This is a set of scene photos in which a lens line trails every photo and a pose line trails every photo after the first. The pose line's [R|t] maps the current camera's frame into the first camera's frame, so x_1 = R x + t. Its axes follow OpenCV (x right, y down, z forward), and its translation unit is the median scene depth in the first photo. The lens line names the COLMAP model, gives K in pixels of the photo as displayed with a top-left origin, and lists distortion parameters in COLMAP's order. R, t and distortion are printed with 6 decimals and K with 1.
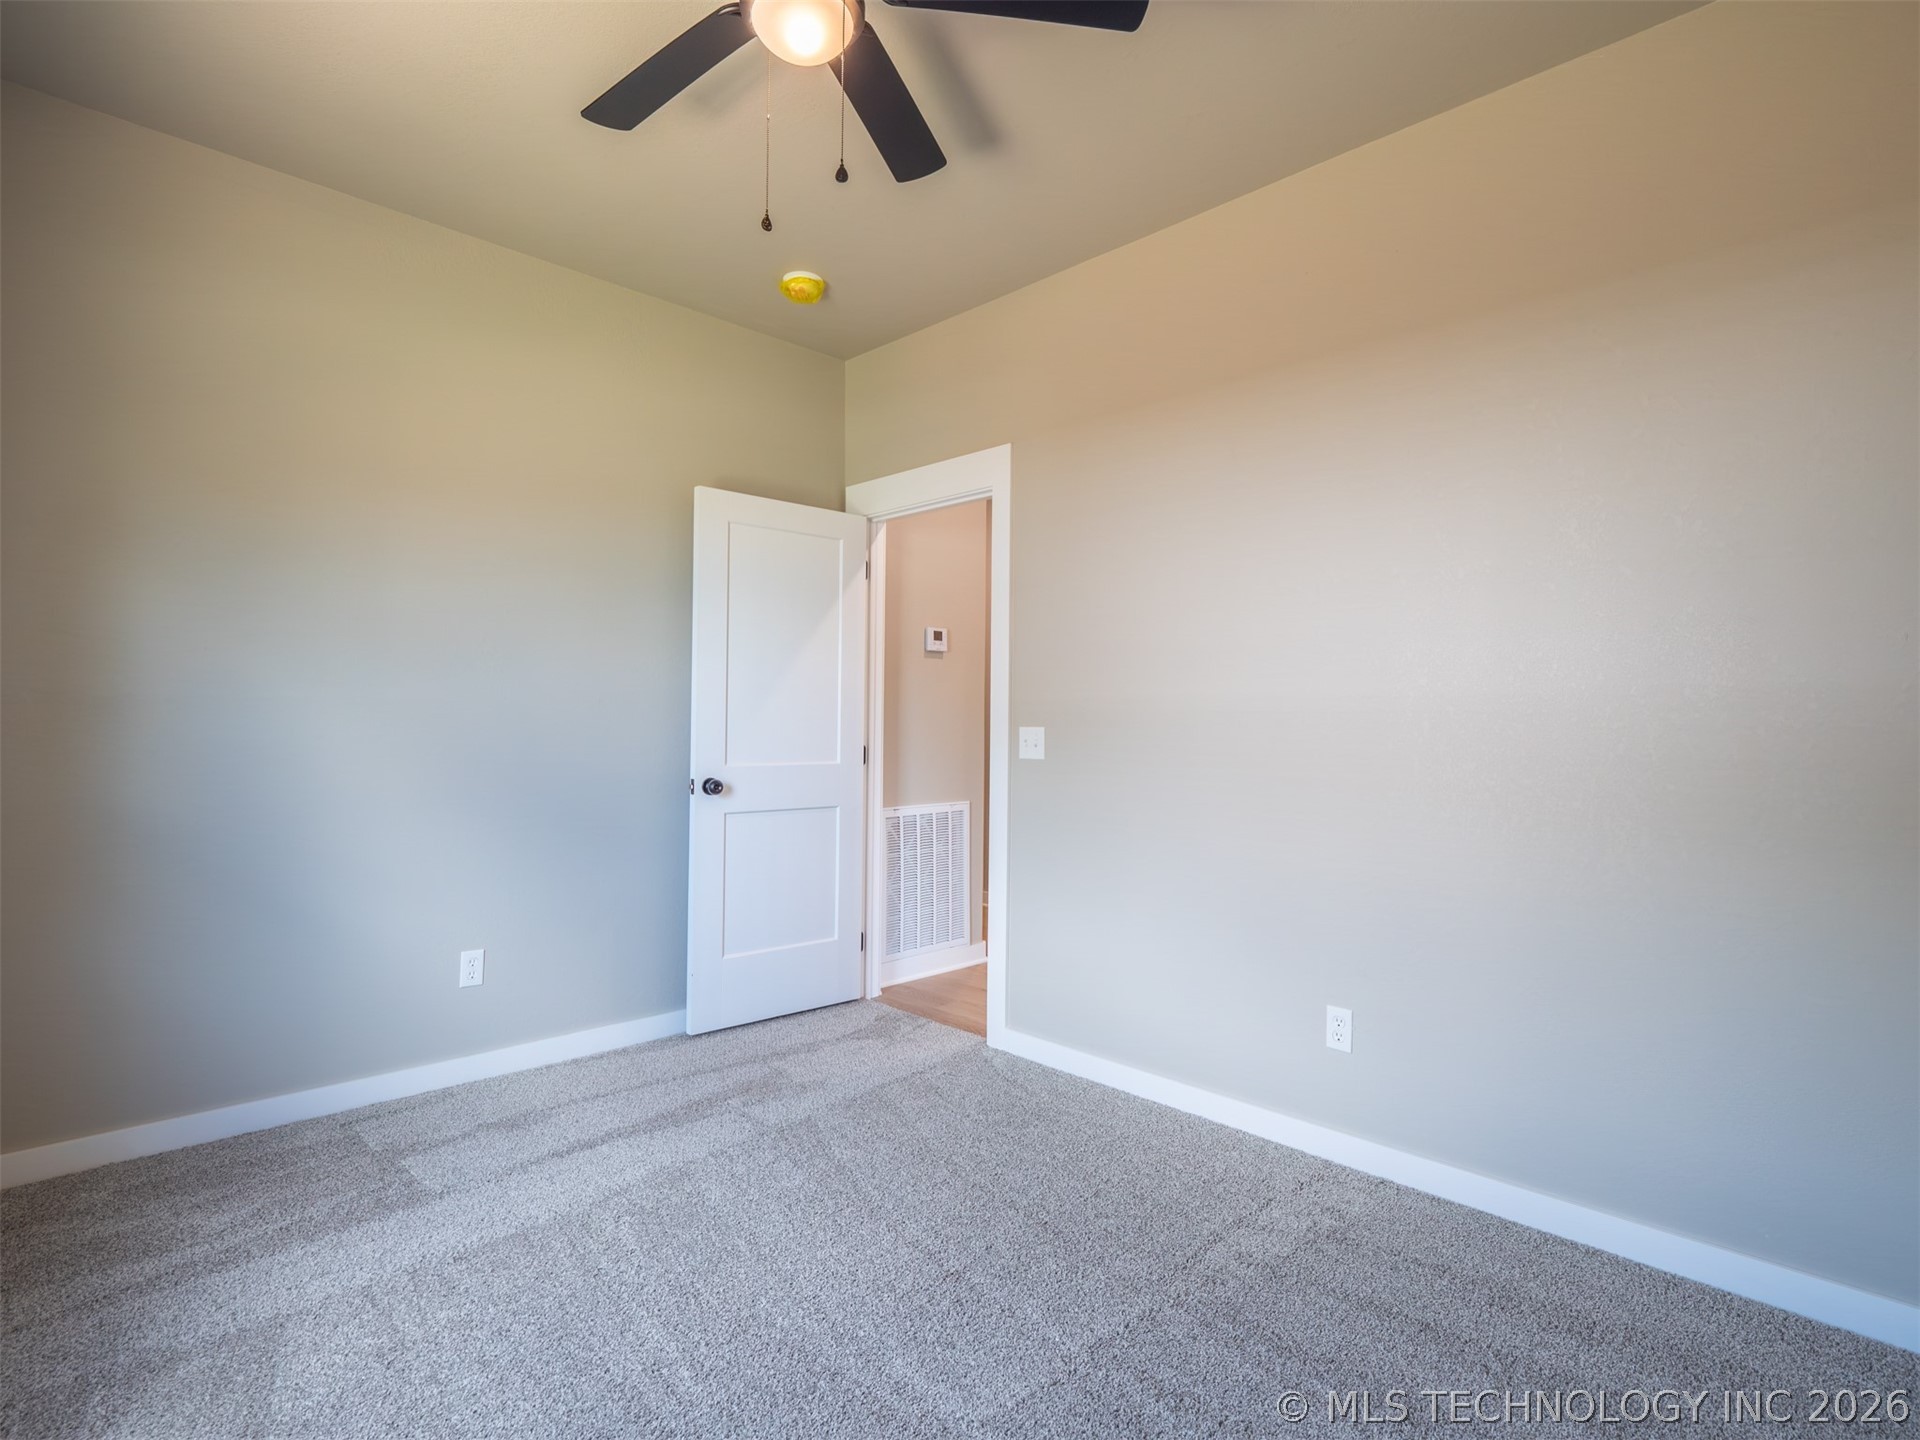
lens RADIAL K [[955.0, 0, 960.0], [0, 955.0, 720.0], [0, 0, 1]] dist [0.000684, -0.011054]
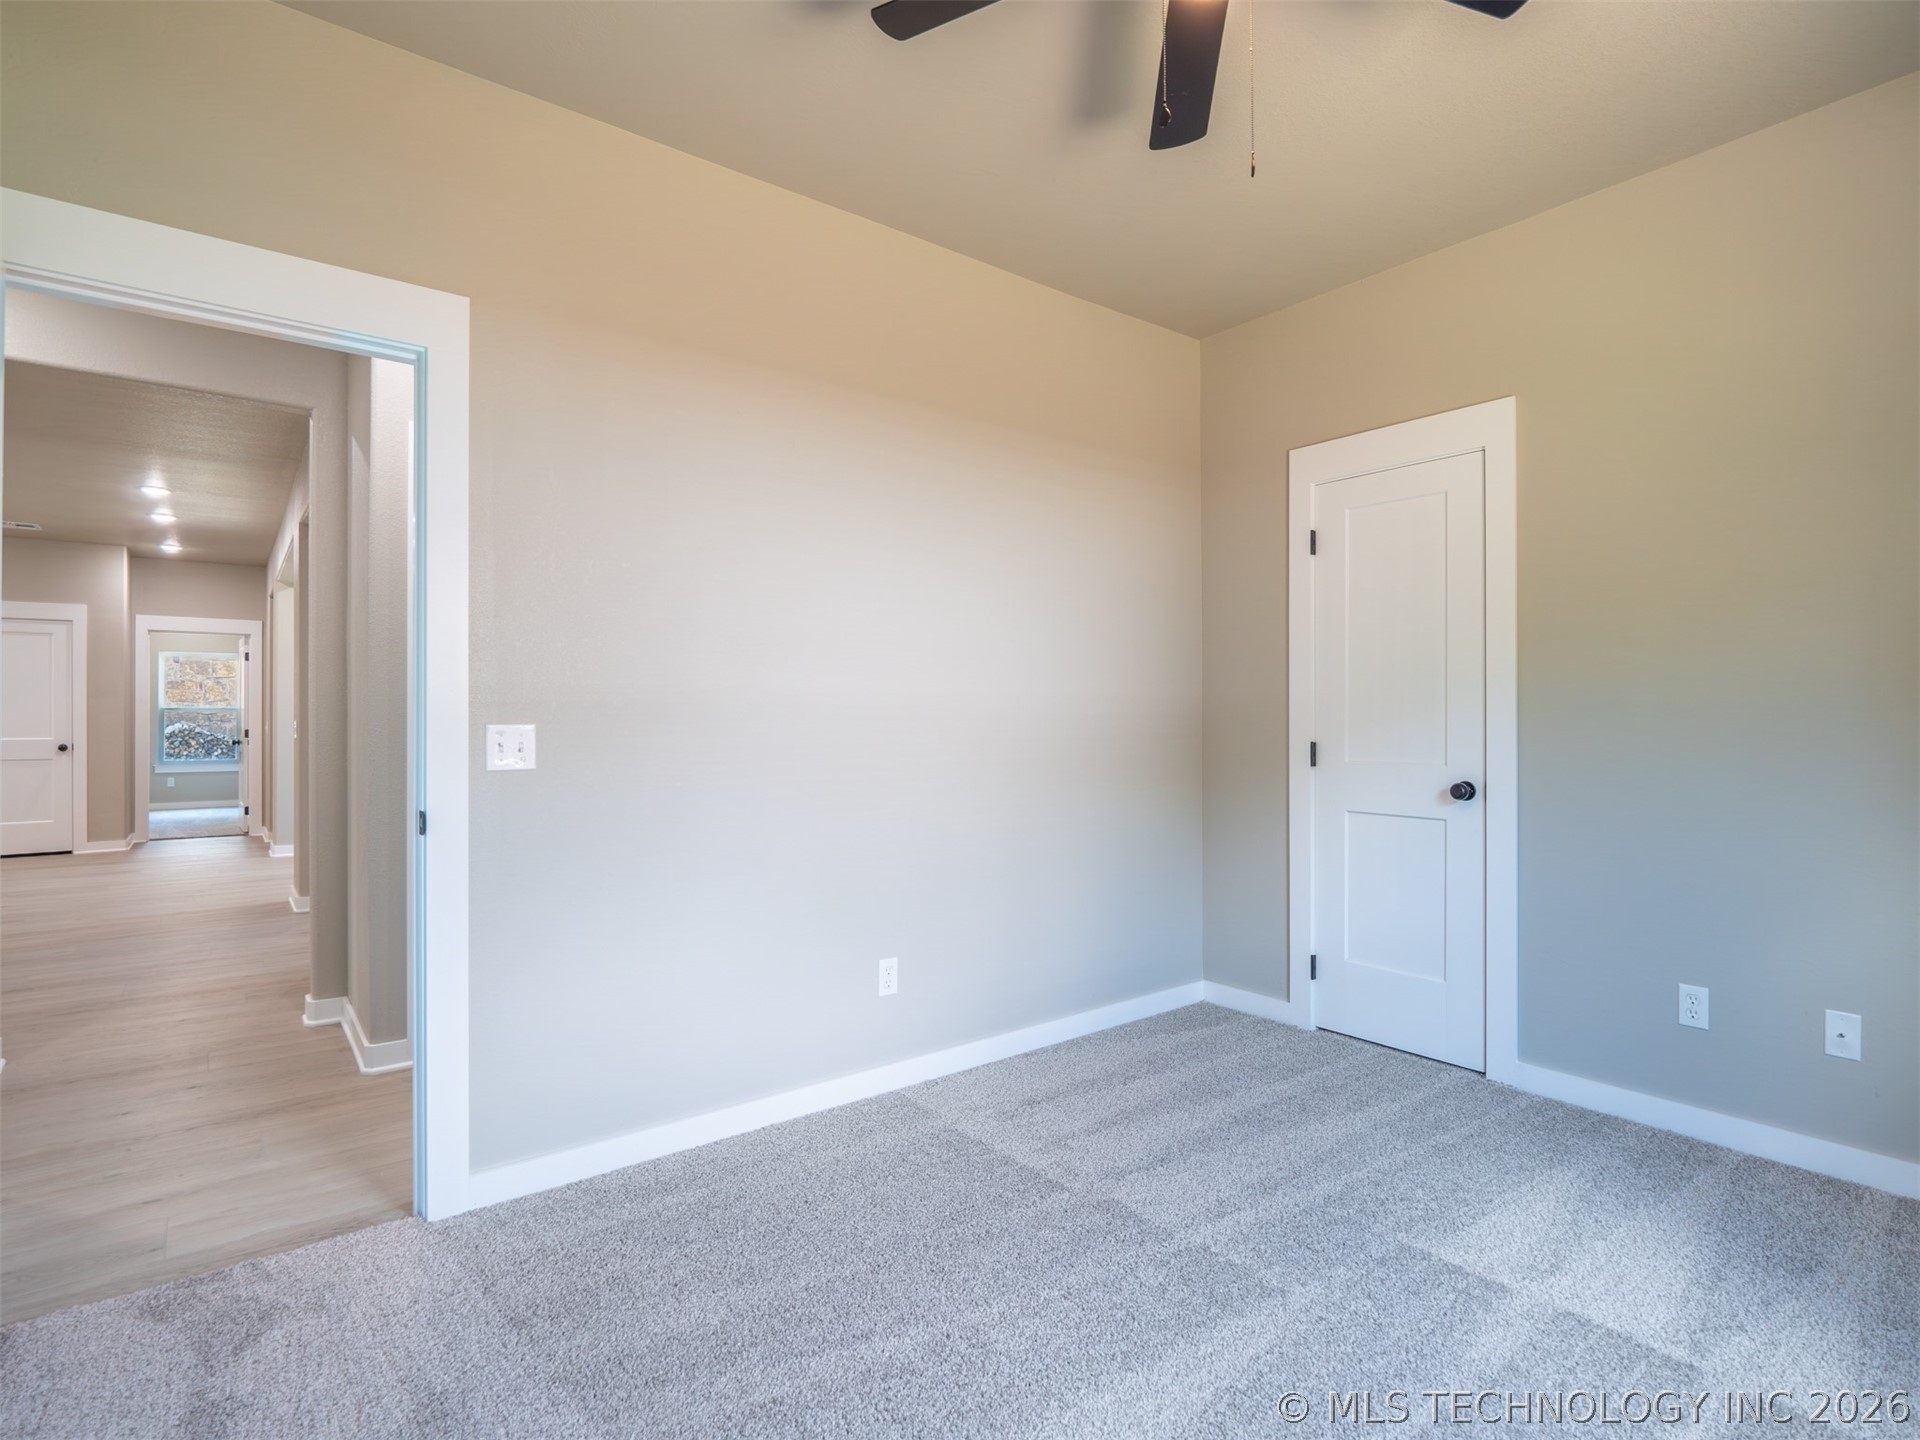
lens RADIAL K [[955.0, 0, 960.0], [0, 955.0, 720.0], [0, 0, 1]] dist [0.000684, -0.011054]
pose [[0.124736, -0.013648, 0.992096, -0.652600], [-0.002934, 0.999896, 0.014124, -0.006866], [-0.992186, -0.004672, 0.124683, 0.670370]]
